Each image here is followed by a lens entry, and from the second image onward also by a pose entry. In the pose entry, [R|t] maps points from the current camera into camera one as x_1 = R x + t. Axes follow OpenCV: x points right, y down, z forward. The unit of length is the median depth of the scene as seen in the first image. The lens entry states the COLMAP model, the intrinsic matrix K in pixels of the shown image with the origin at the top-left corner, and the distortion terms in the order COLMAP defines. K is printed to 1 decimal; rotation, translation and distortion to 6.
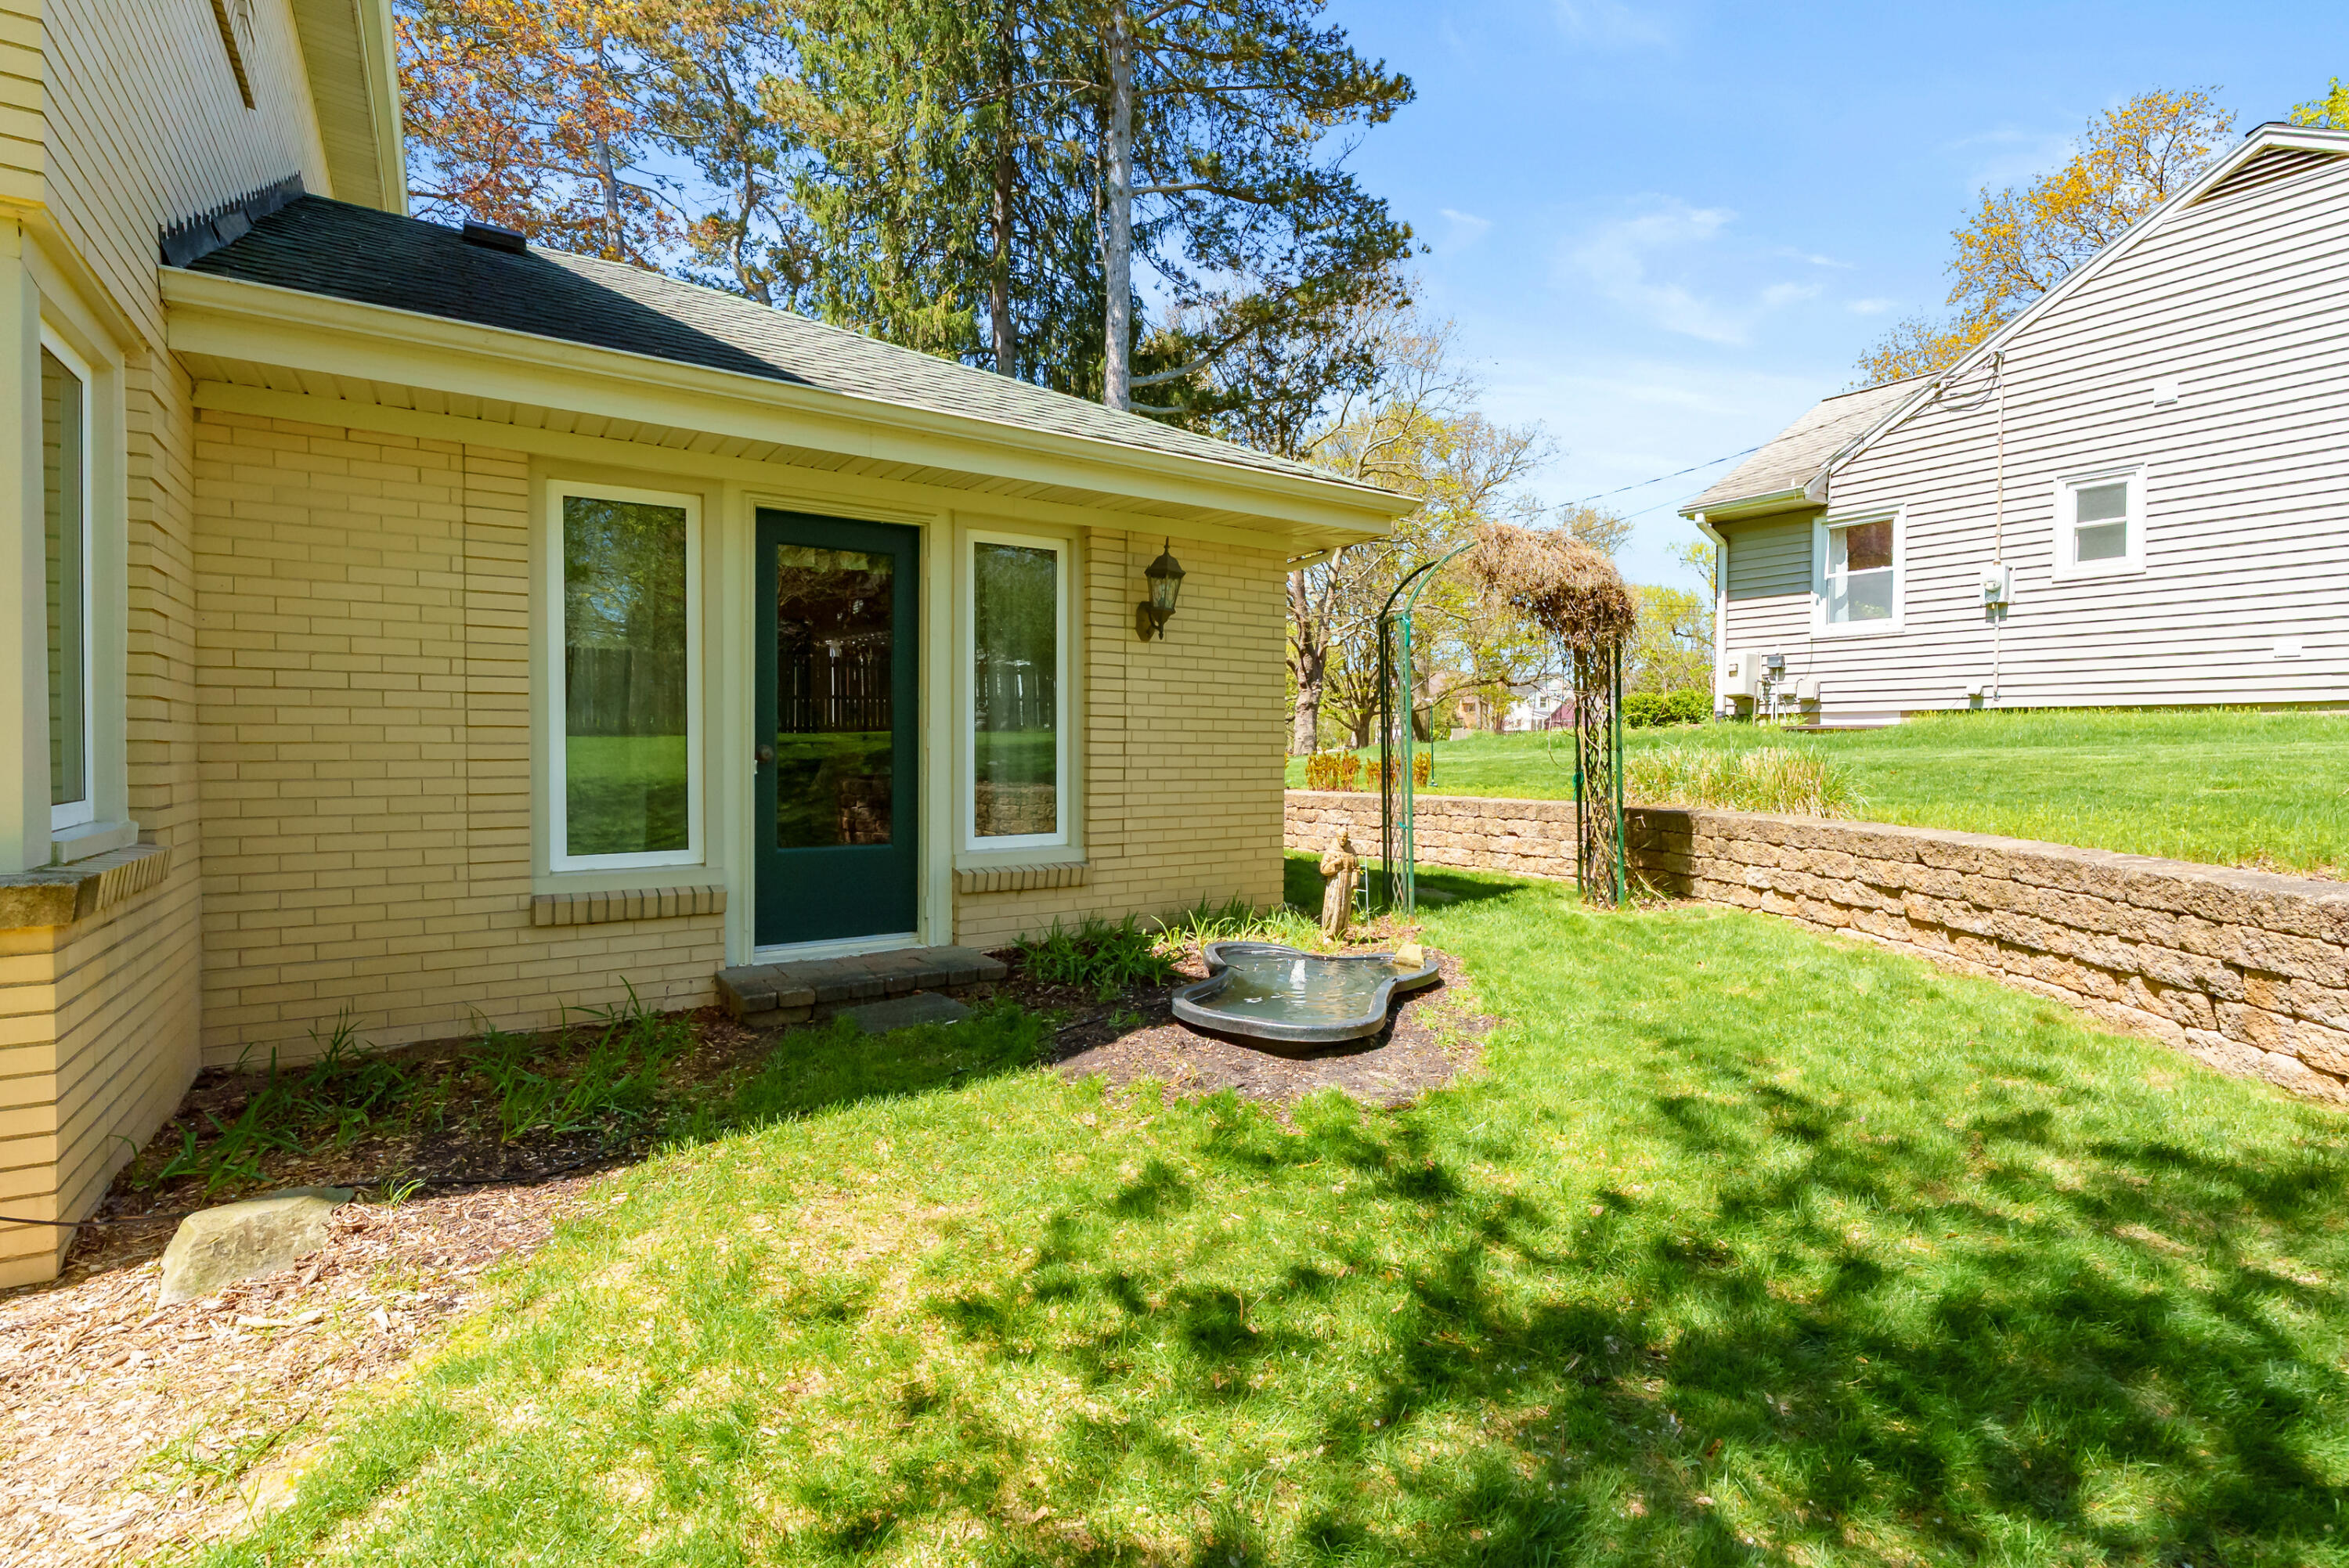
lens RADIAL K [[1056.4, 0, 1165.2], [0, 1056.4, 769.0], [0, 0, 1]] dist [-0.011008, 0.004076]
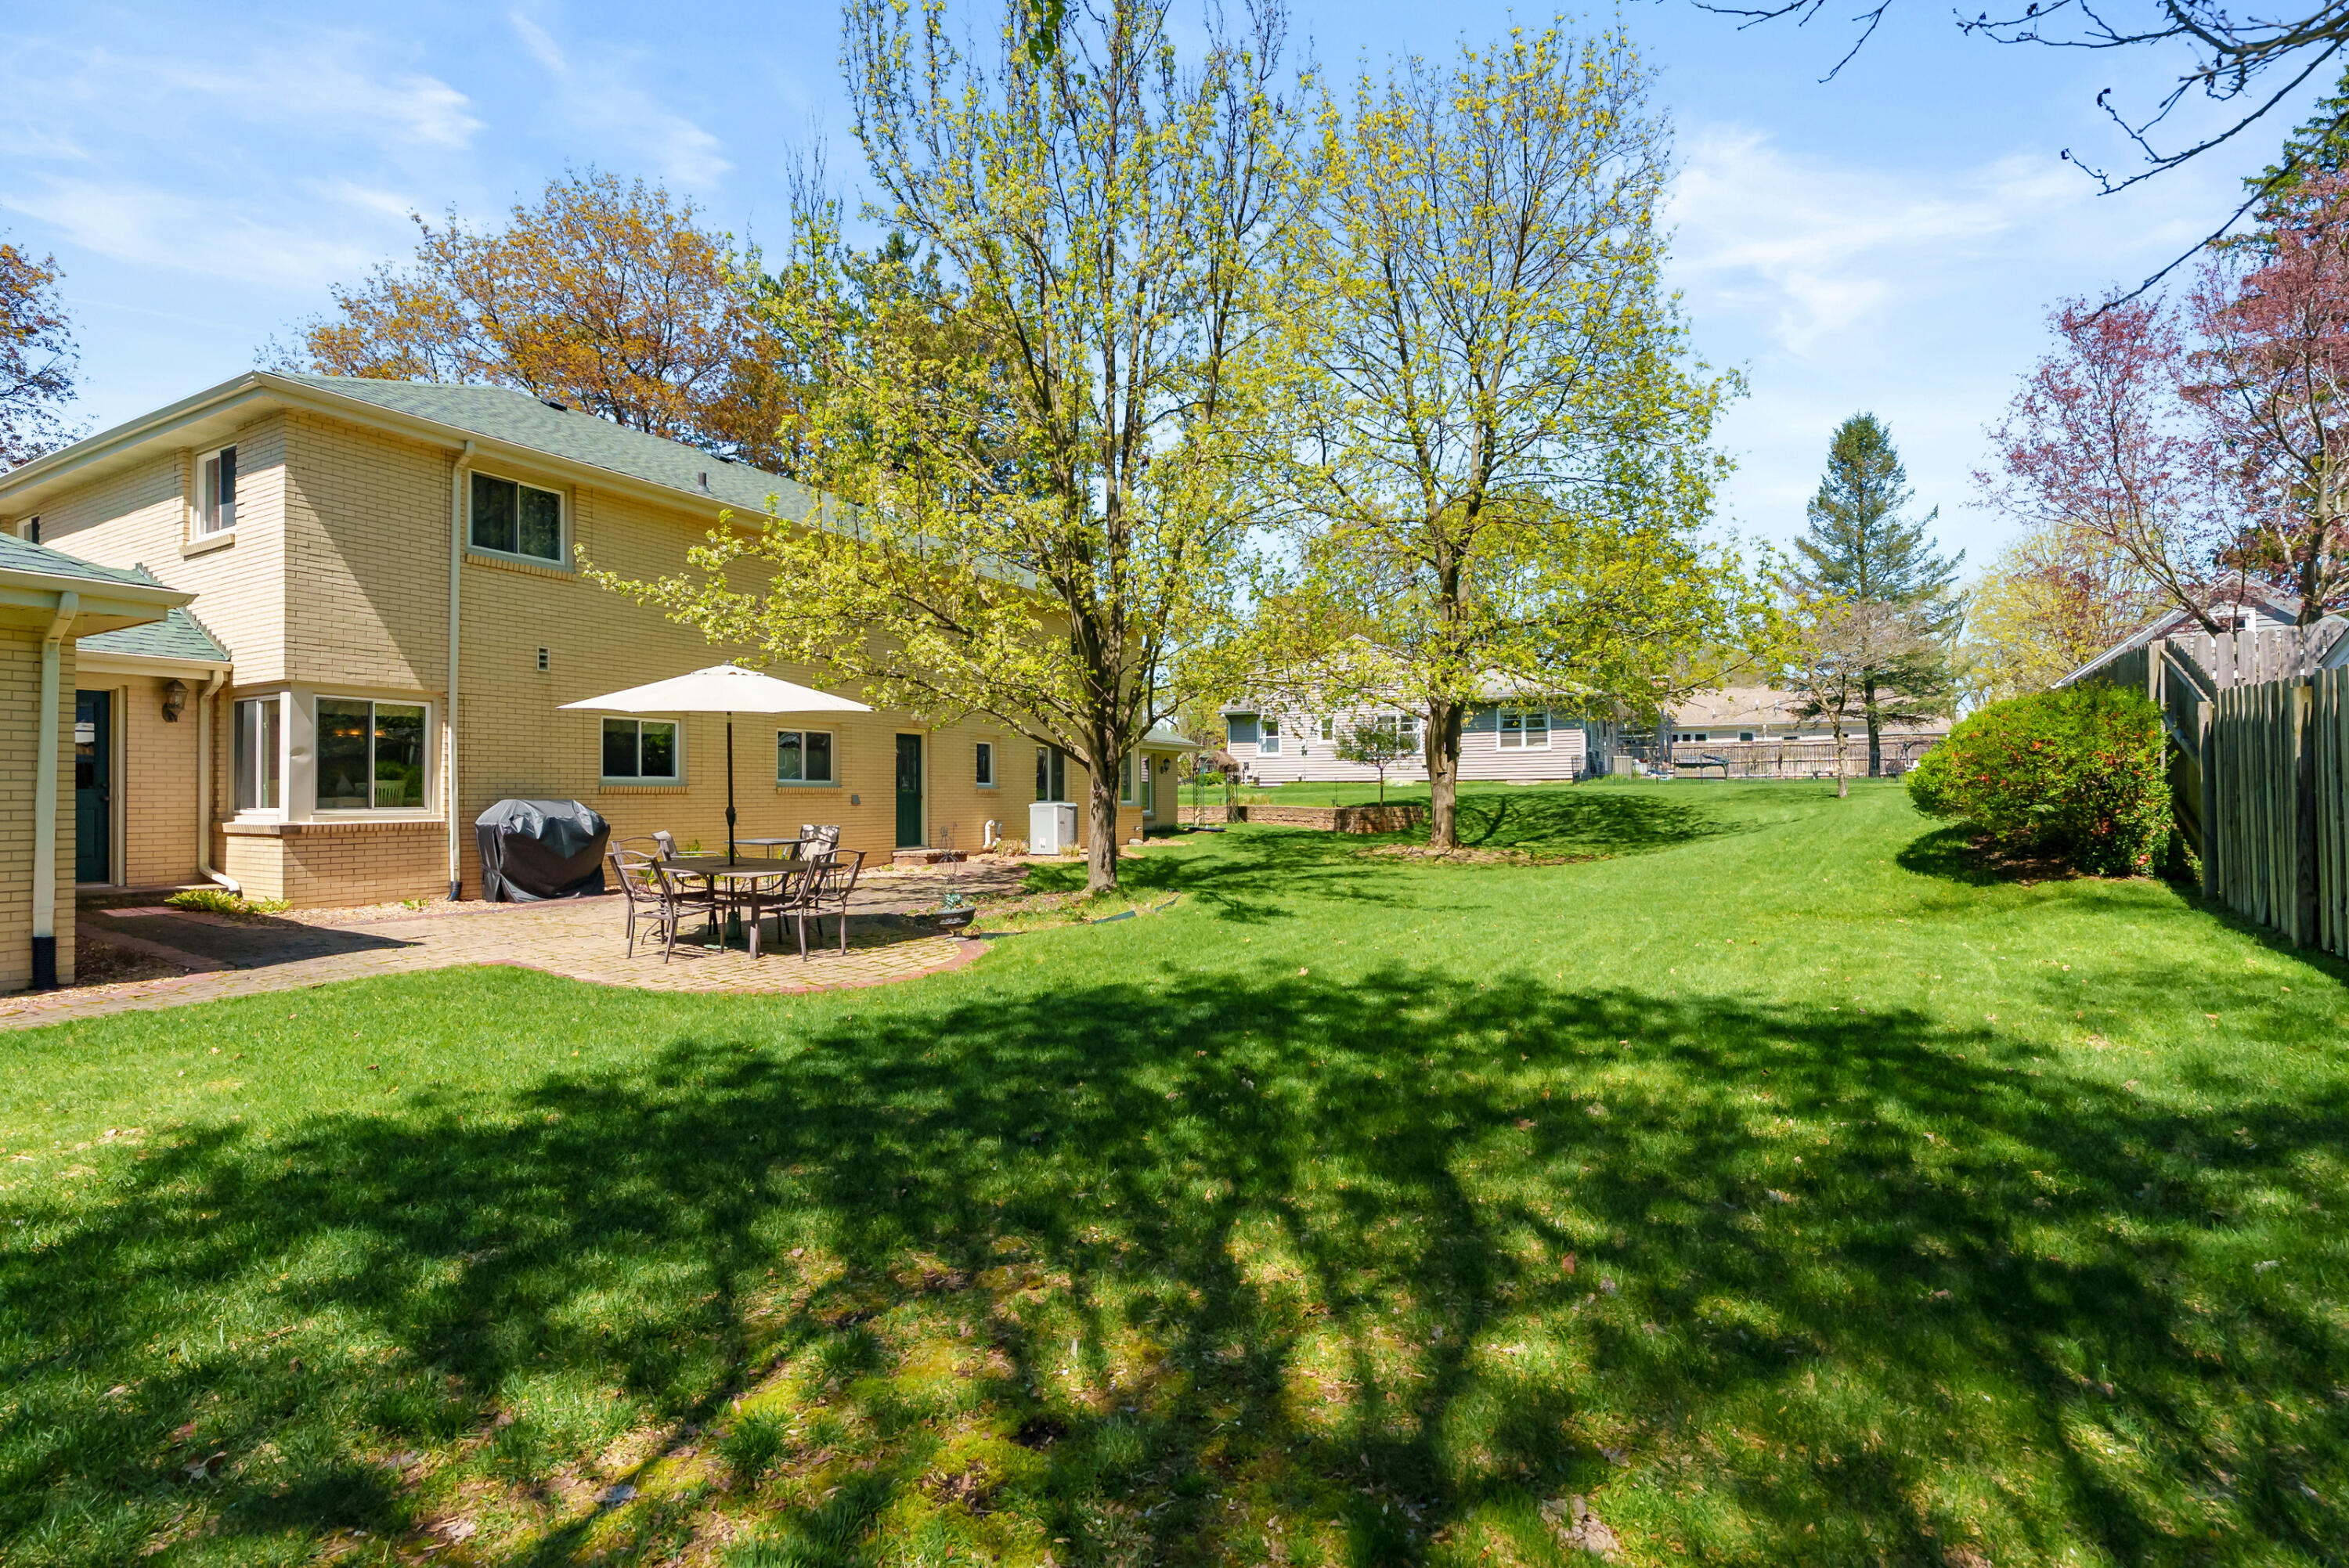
lens RADIAL K [[1056.4, 0, 1184.8], [0, 1056.4, 783.9], [0, 0, 1]] dist [-0.011008, 0.004076]
pose [[0.872003, 0.007216, 0.489447, -1.236449], [0.003144, 0.999788, -0.020341, 0.016595], [-0.489490, 0.019277, 0.871796, -1.818284]]
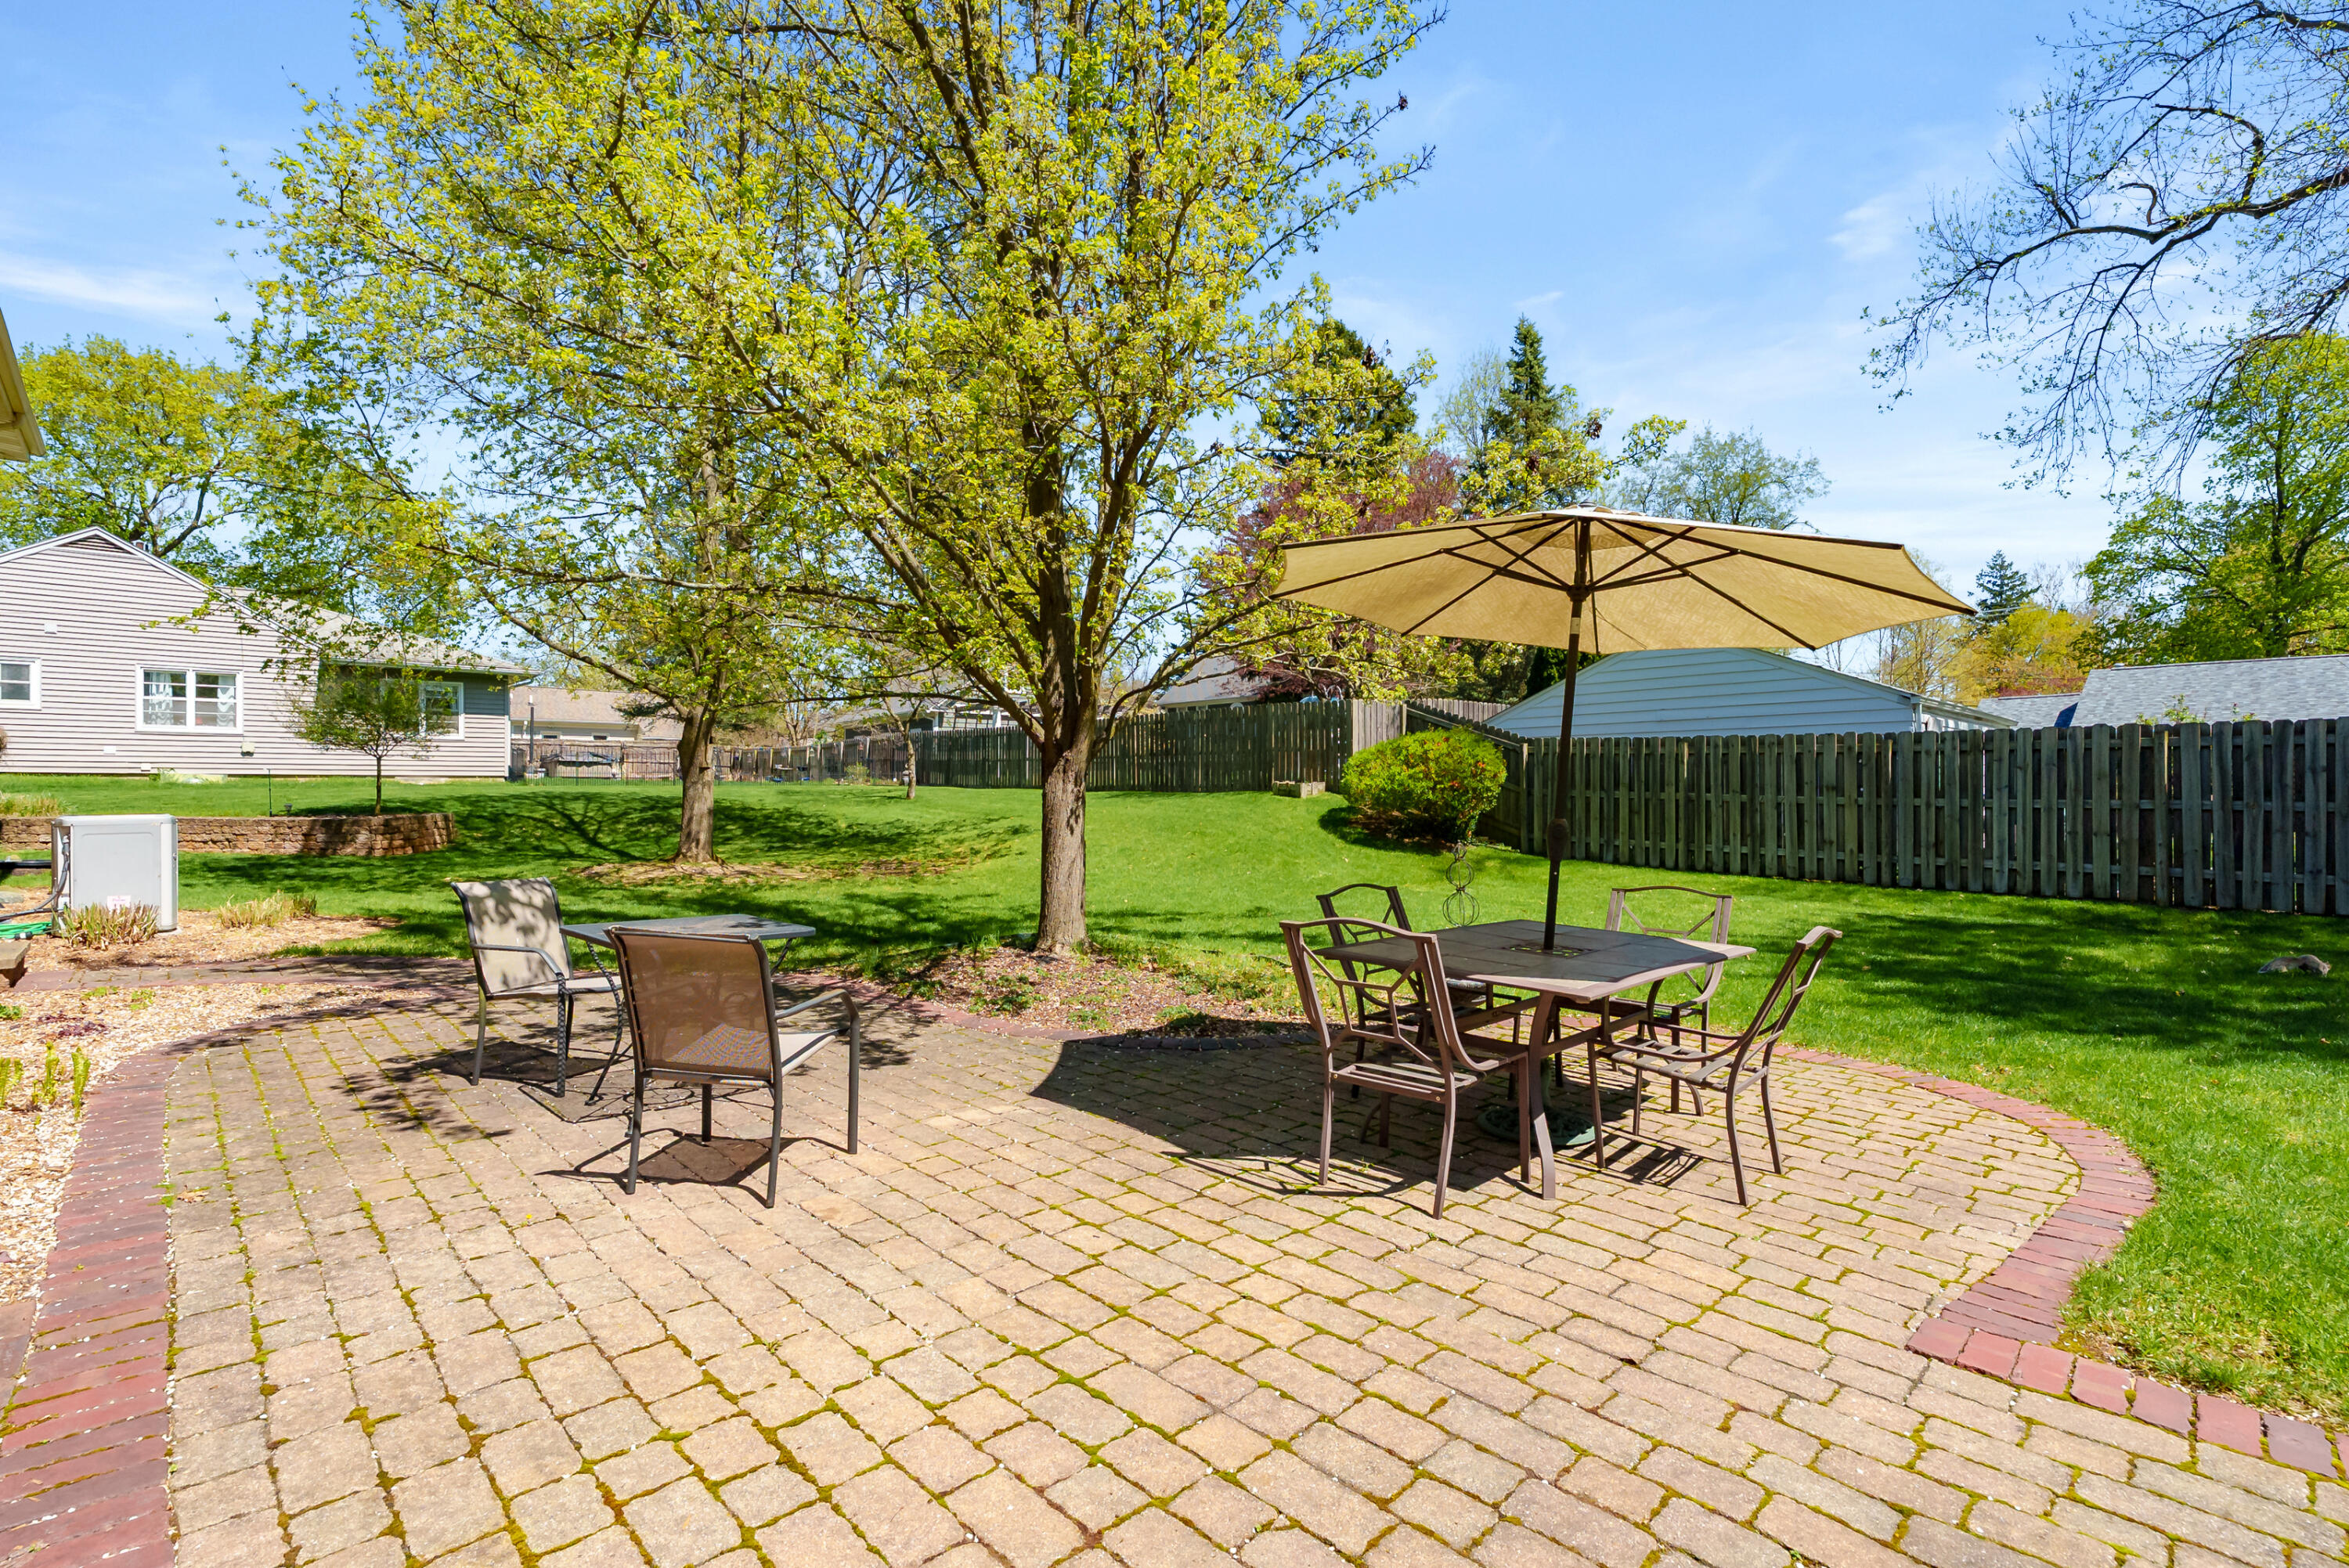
lens RADIAL K [[1056.4, 0, 1175.2], [0, 1056.4, 784.6], [0, 0, 1]] dist [-0.011008, 0.004076]
pose [[-0.204379, 0.013948, 0.978793, -1.473722], [0.010391, 0.999873, -0.012079, 0.008109], [-0.978837, 0.007702, -0.204498, -0.732956]]
